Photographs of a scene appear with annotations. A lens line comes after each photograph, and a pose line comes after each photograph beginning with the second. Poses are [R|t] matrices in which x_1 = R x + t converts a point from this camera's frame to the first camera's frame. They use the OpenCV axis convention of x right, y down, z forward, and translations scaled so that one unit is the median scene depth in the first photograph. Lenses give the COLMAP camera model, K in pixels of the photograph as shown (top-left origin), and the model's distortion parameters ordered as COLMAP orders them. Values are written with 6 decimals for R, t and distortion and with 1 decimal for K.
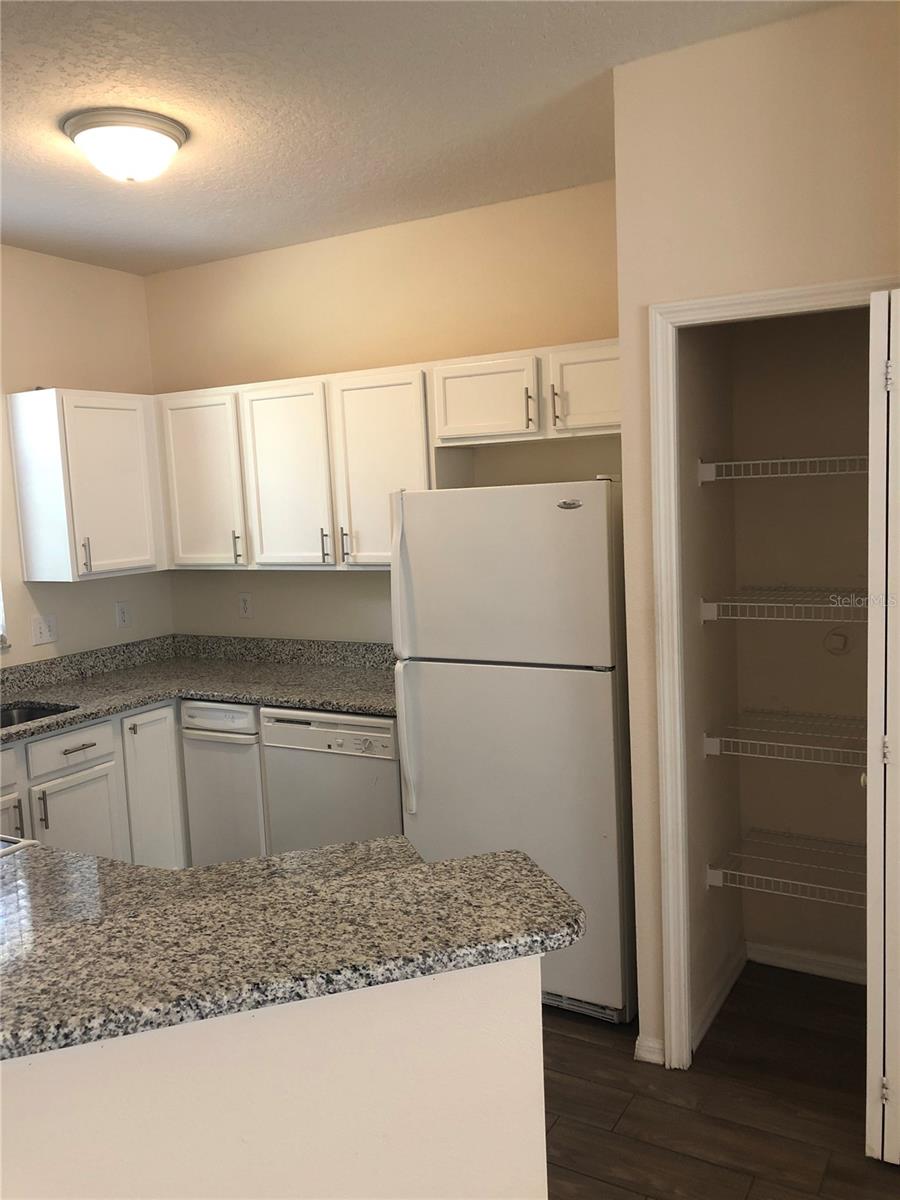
lens RADIAL K [[982.3, 0, 450.0], [0, 982.3, 600.0], [0, 0, 1]] dist [-0.001567, -0.001841]
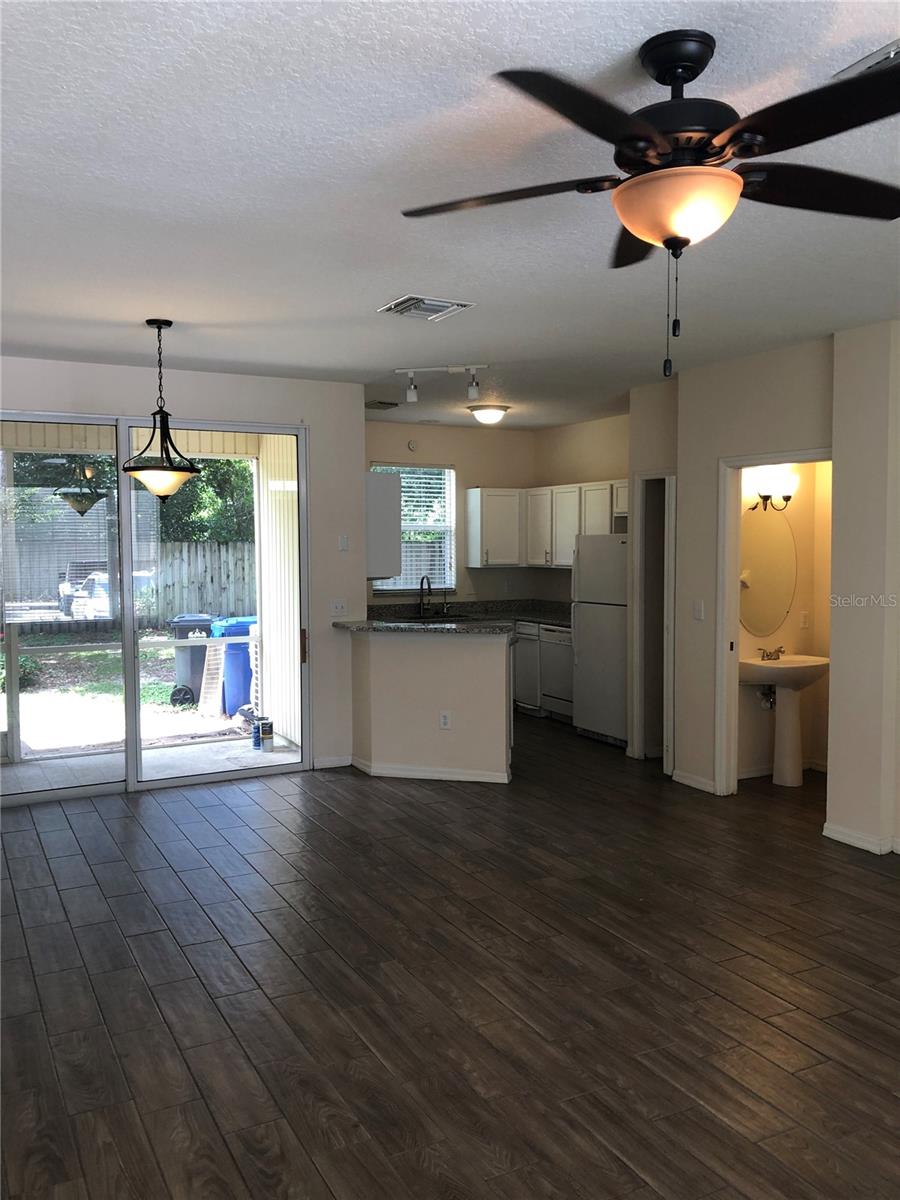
lens RADIAL K [[982.3, 0, 450.0], [0, 982.3, 600.0], [0, 0, 1]] dist [-0.001567, -0.001841]
pose [[0.845462, 0.069822, -0.529452, 0.820622], [-0.089367, 0.995934, -0.011367, 0.092523], [0.526505, 0.056926, 0.848264, -1.056038]]
